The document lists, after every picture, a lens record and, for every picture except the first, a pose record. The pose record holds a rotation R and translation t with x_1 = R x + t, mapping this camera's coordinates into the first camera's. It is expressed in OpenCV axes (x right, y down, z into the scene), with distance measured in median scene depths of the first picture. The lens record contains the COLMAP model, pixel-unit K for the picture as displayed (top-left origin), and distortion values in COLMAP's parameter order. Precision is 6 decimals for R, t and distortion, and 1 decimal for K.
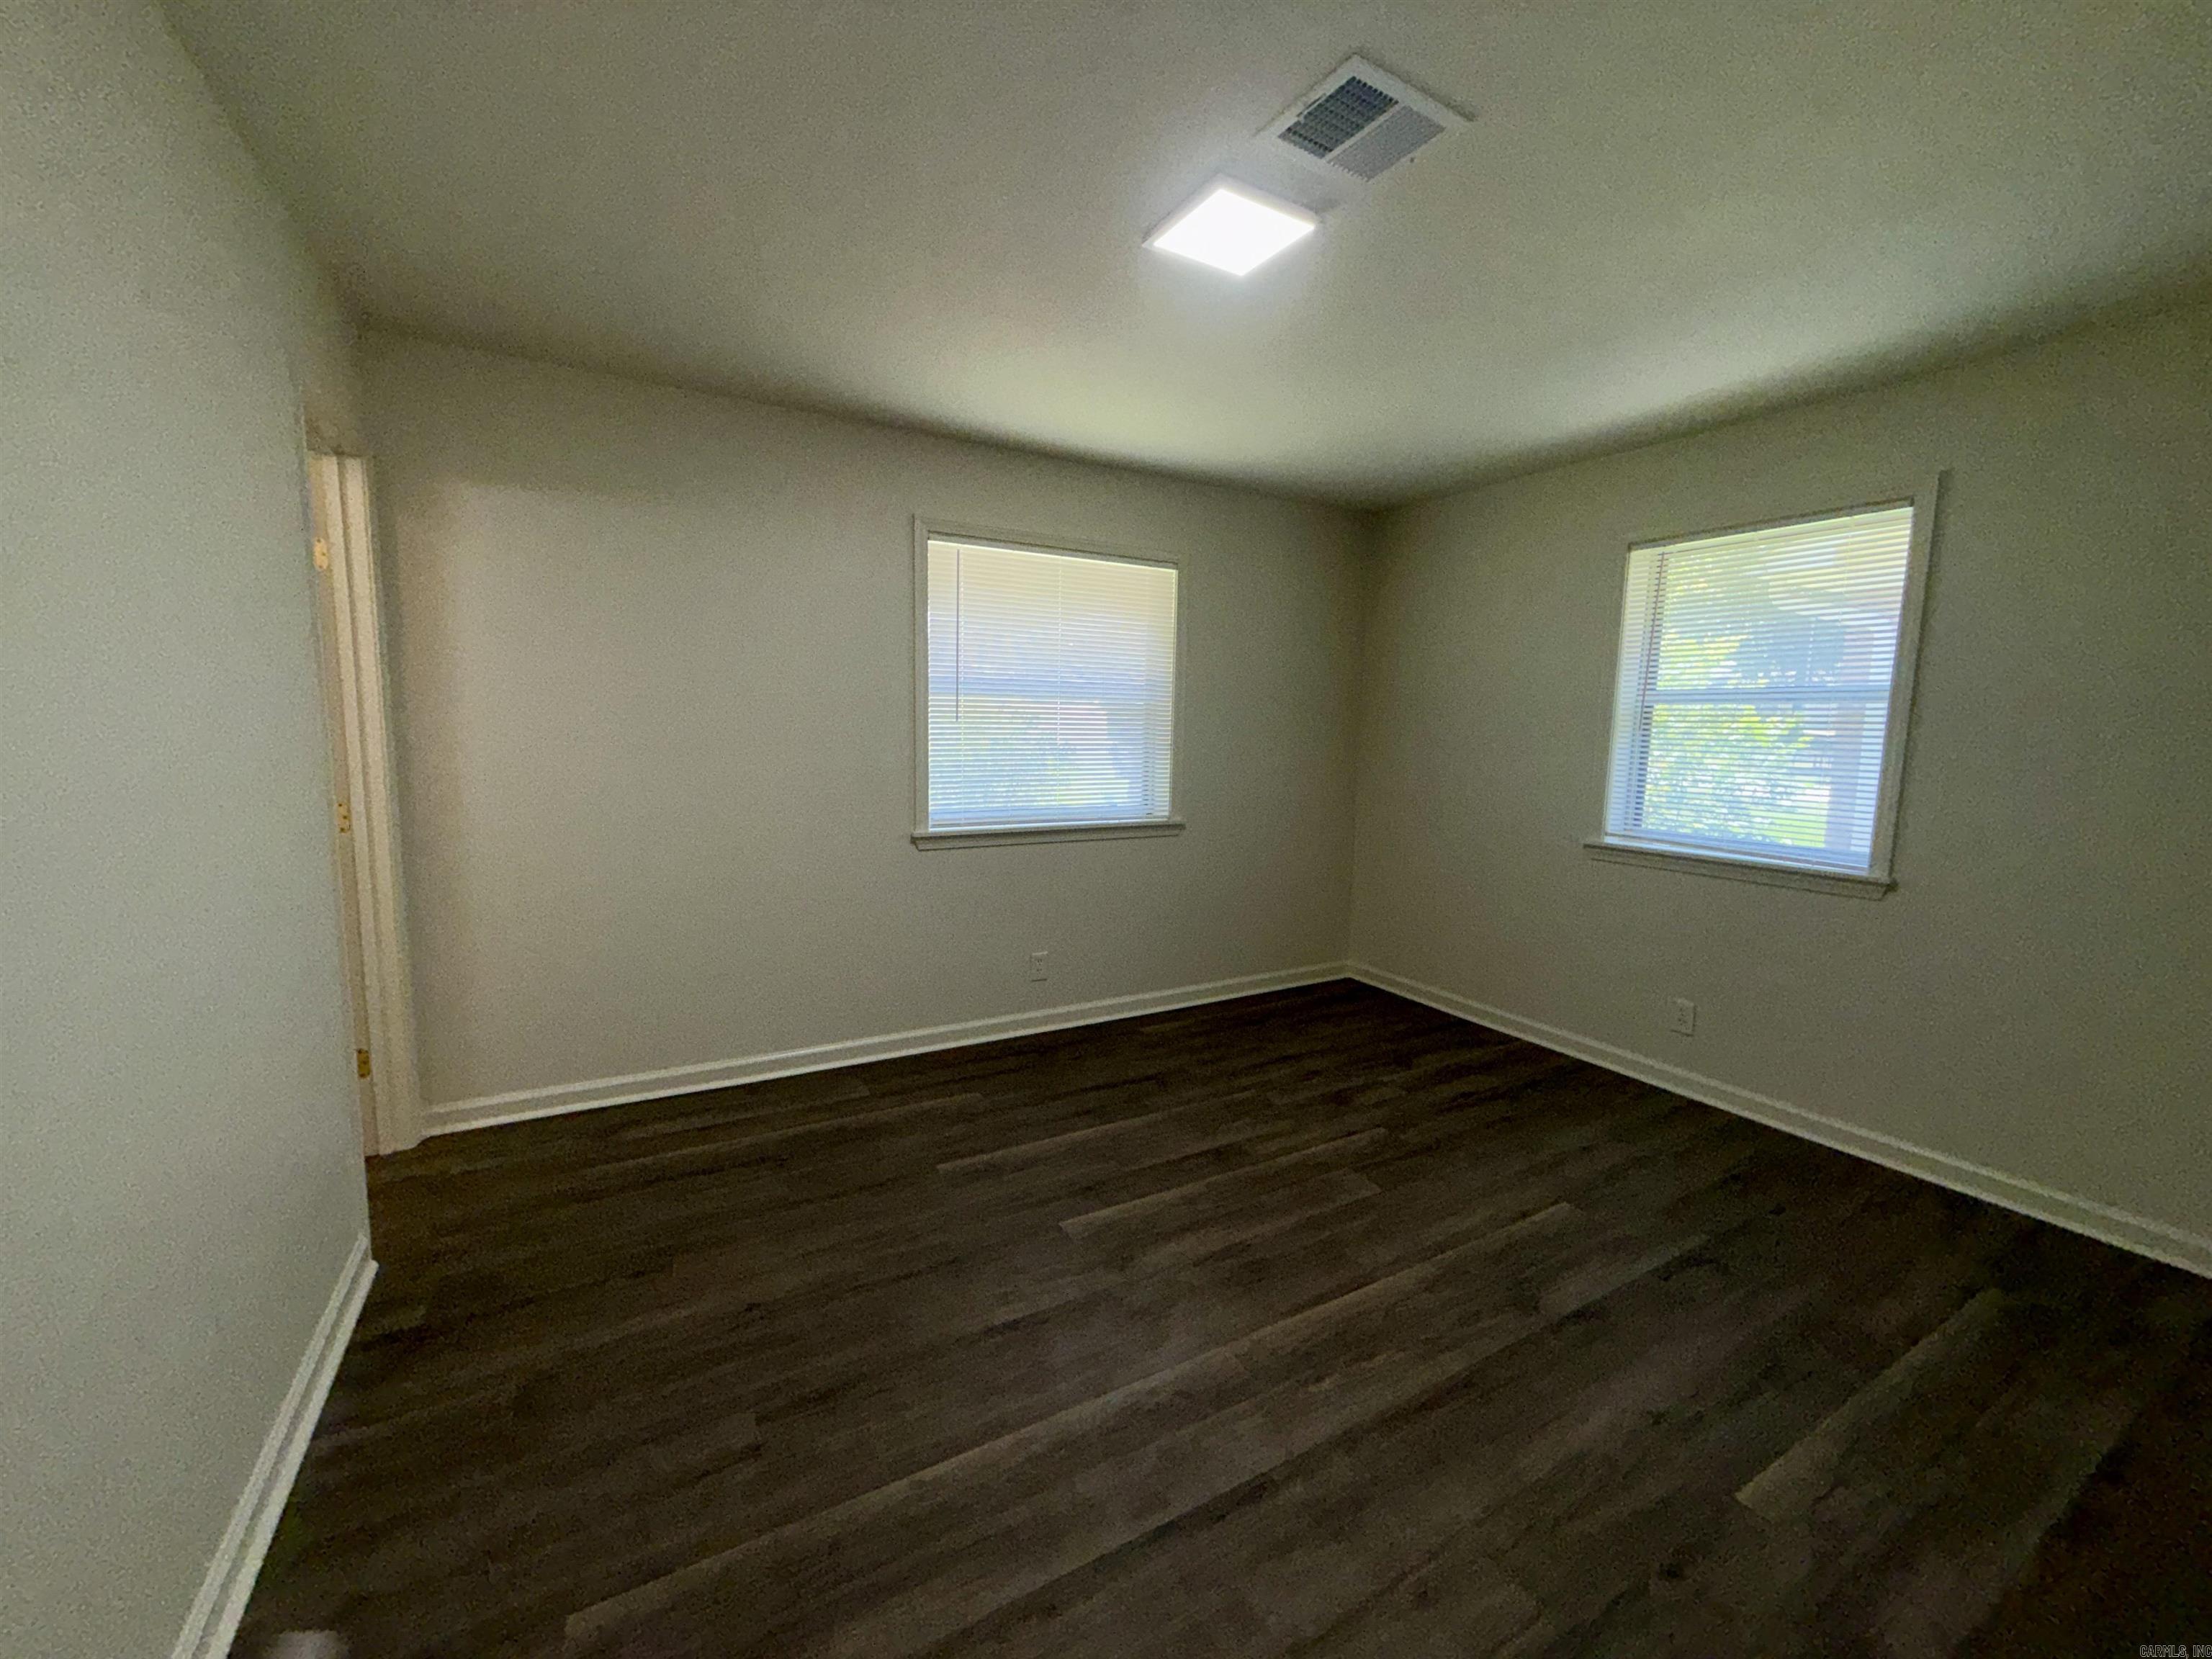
lens RADIAL K [[887.5, 0, 1103.8], [0, 887.5, 831.4], [0, 0, 1]] dist [-0.002762, -0.000325]
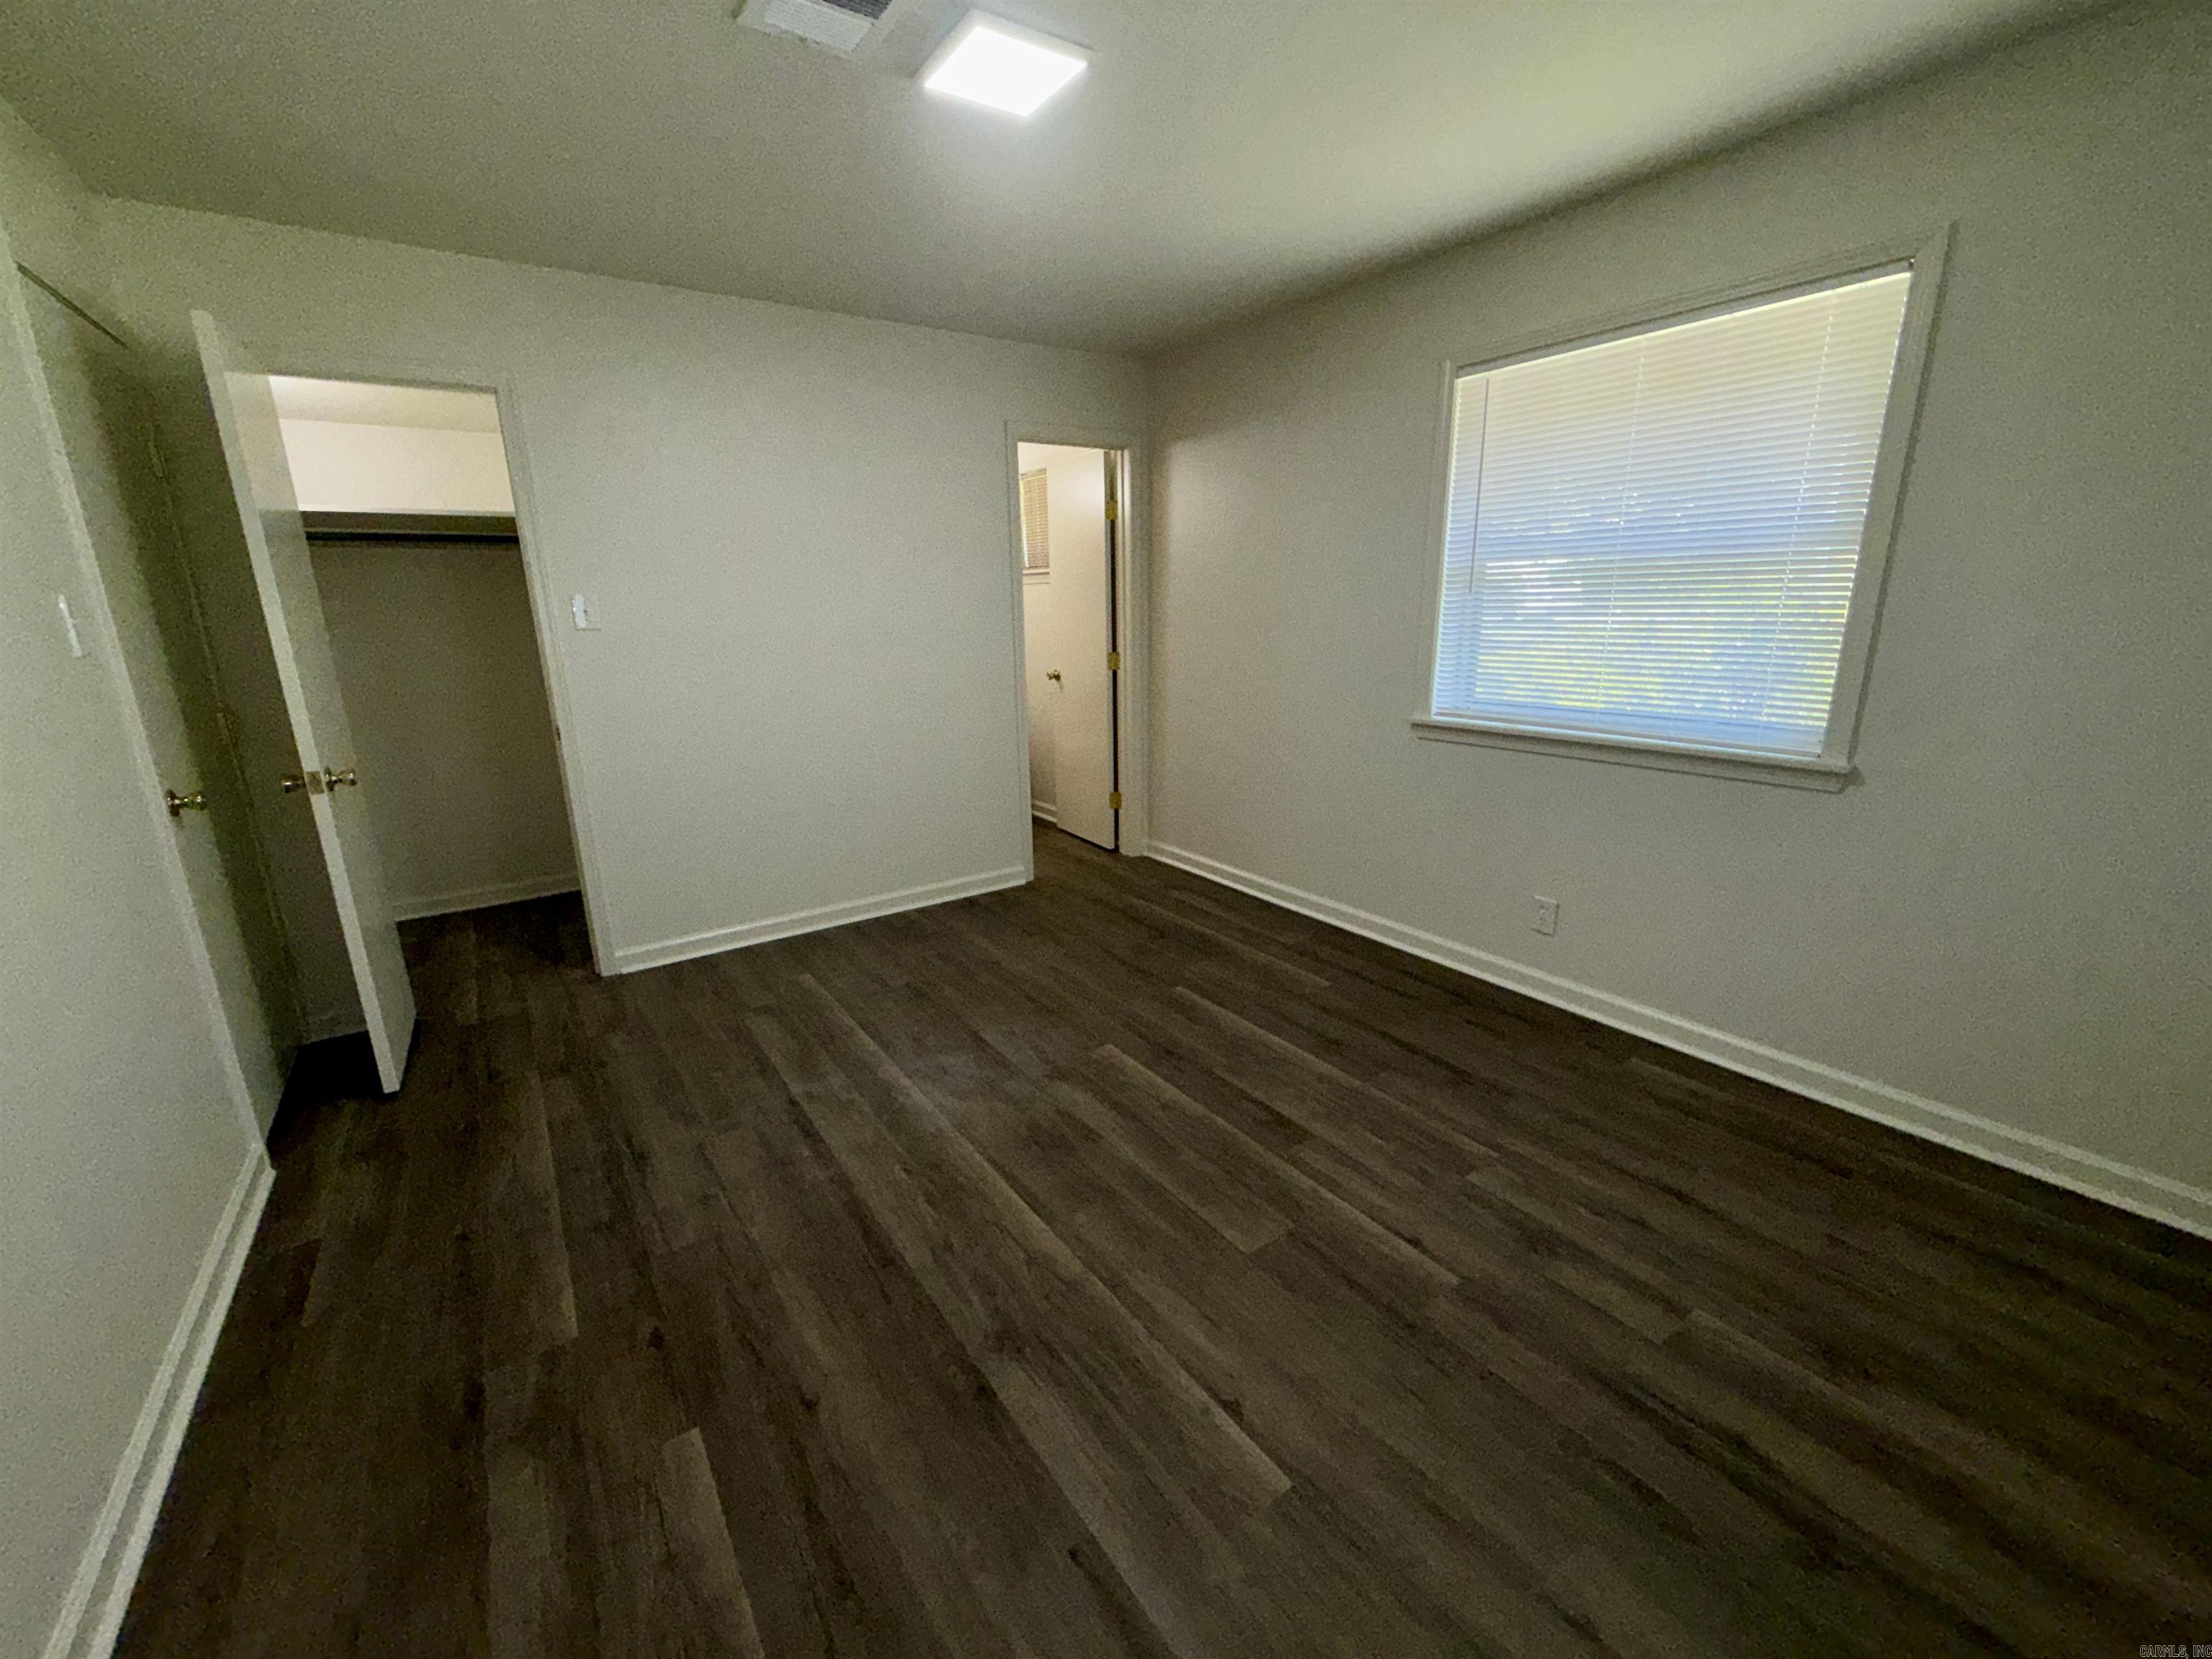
lens RADIAL K [[887.5, 0, 1100.5], [0, 887.5, 836.7], [0, 0, 1]] dist [-0.002762, -0.000325]
pose [[0.080539, 0.238783, -0.967727, 0.978437], [-0.099278, 0.967975, 0.230582, -0.085006], [0.991795, 0.077503, 0.101666, 0.825421]]
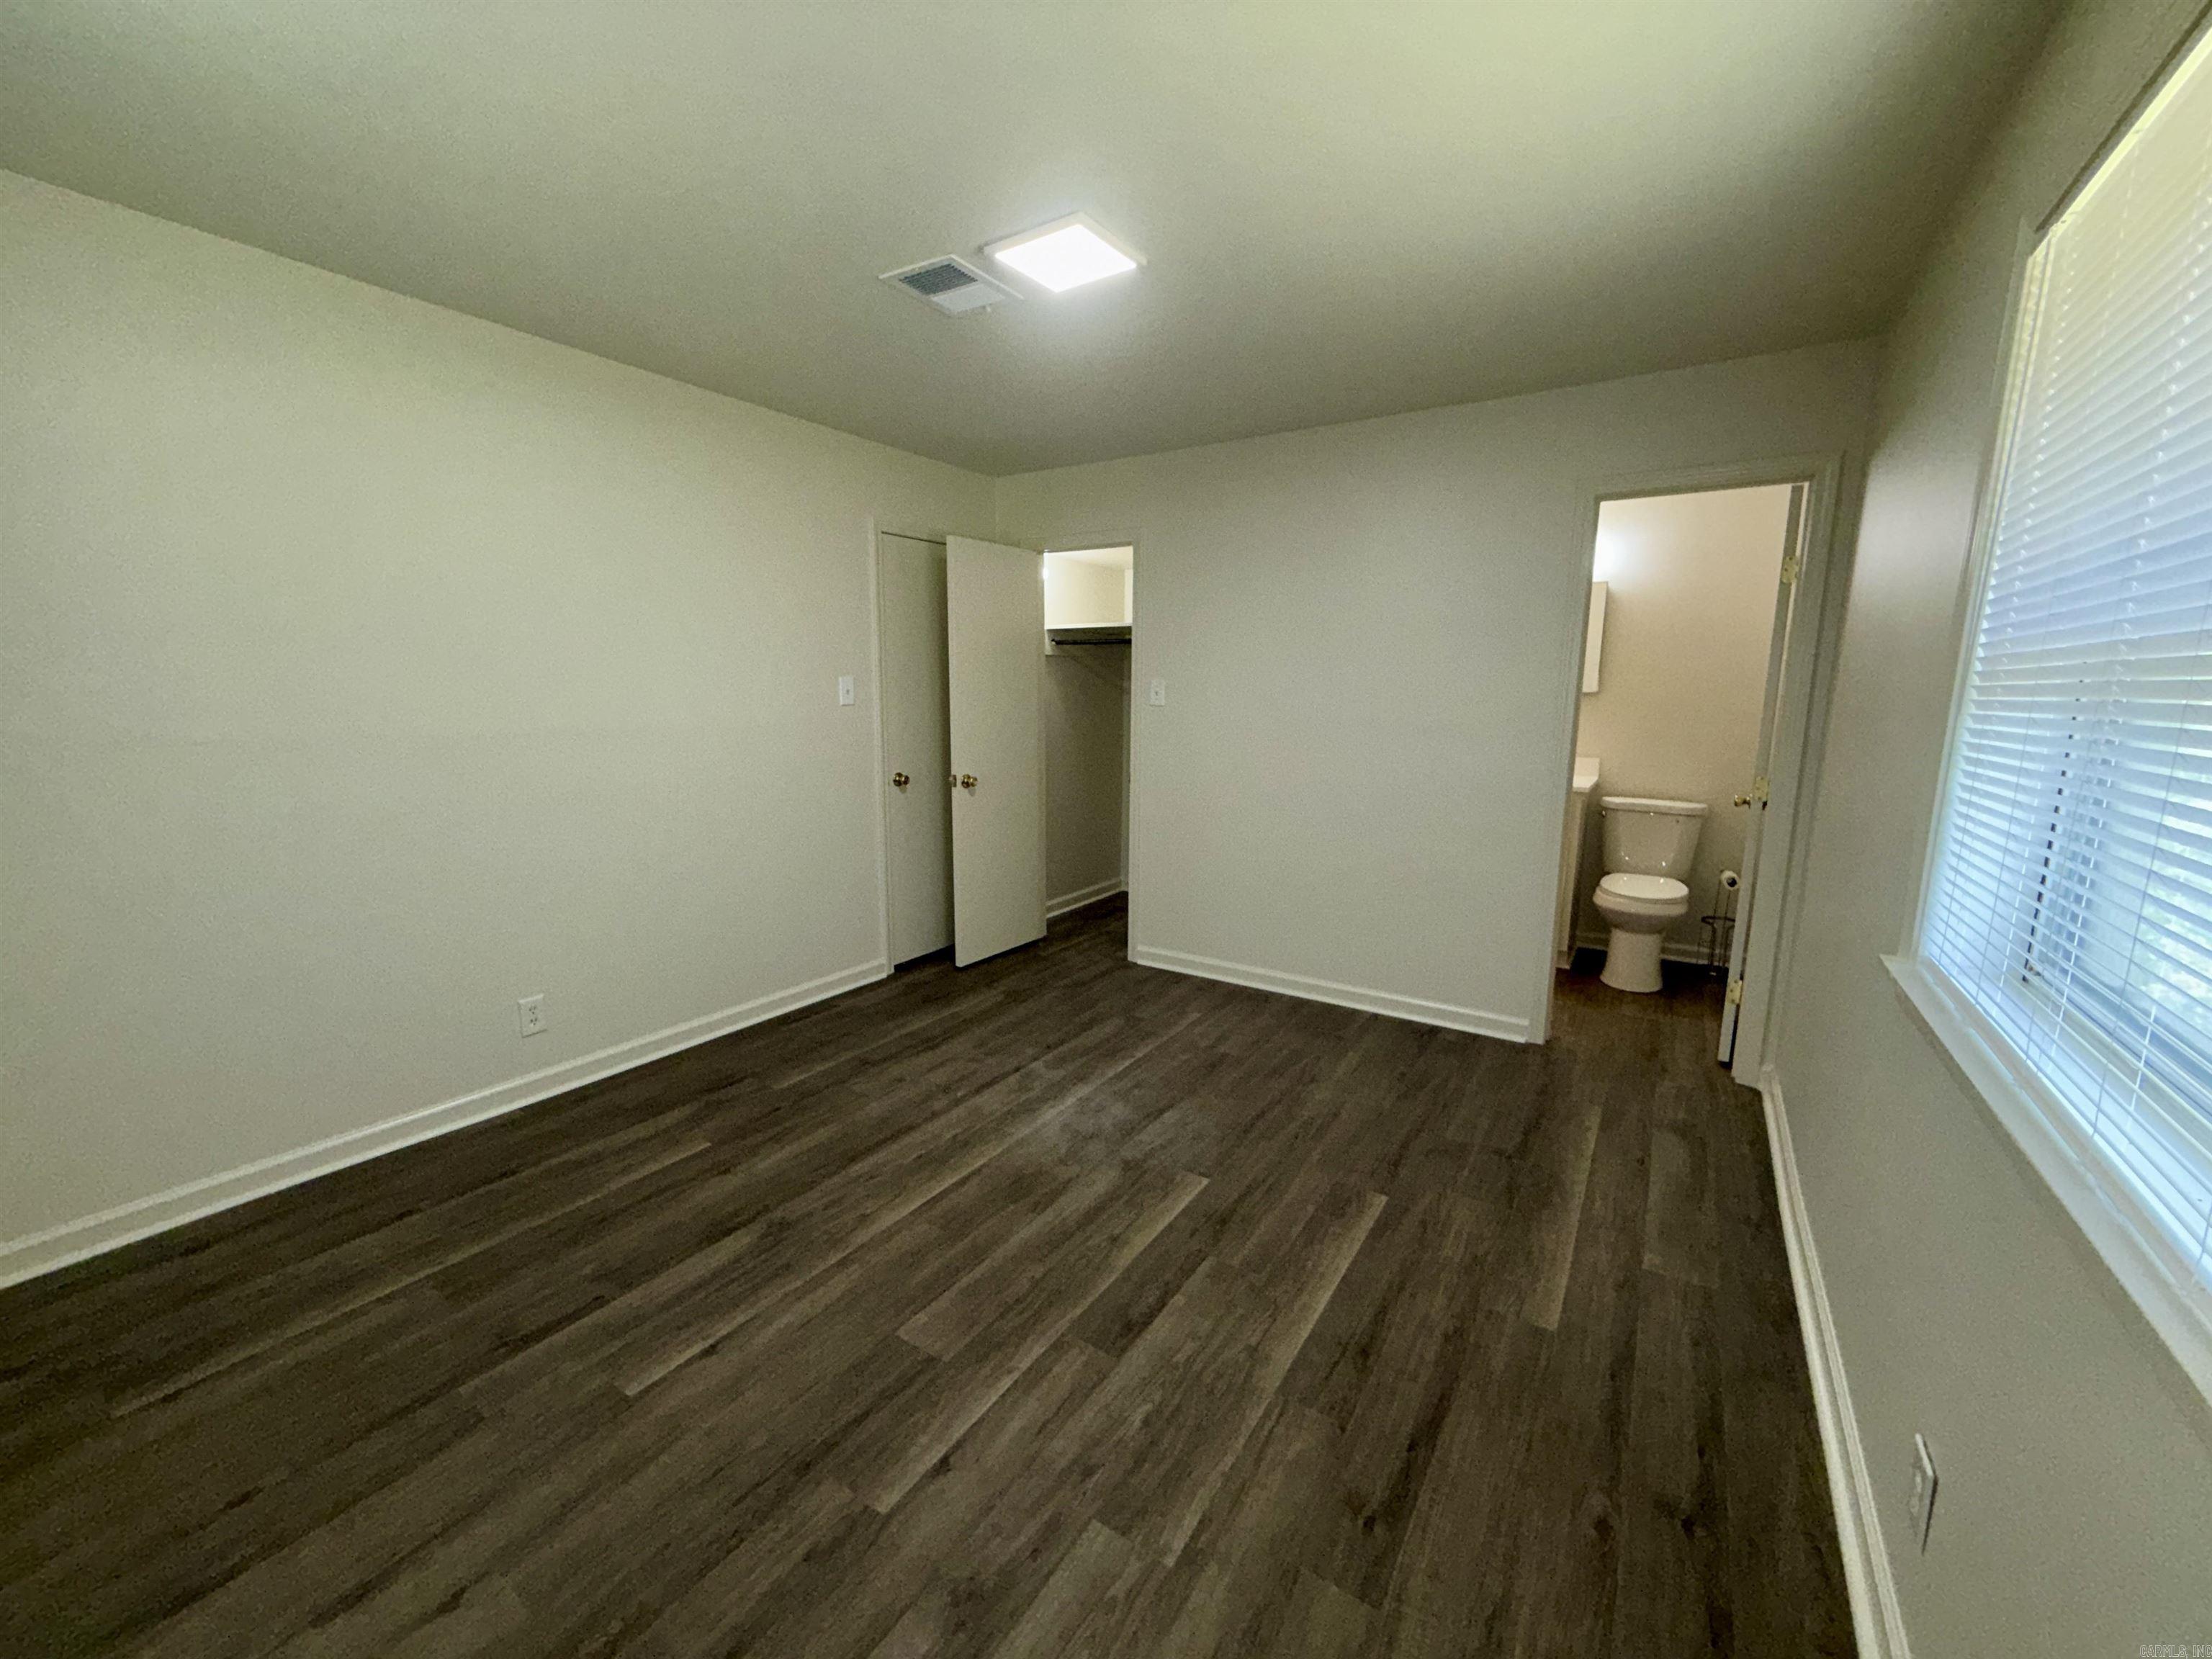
lens RADIAL K [[887.5, 0, 1086.8], [0, 887.5, 826.0], [0, 0, 1]] dist [-0.002762, -0.000325]
pose [[-0.899072, 0.045094, -0.435471, 0.500216], [-0.075703, 0.963685, 0.256088, -0.209529], [0.431205, 0.263208, -0.863008, 1.679654]]
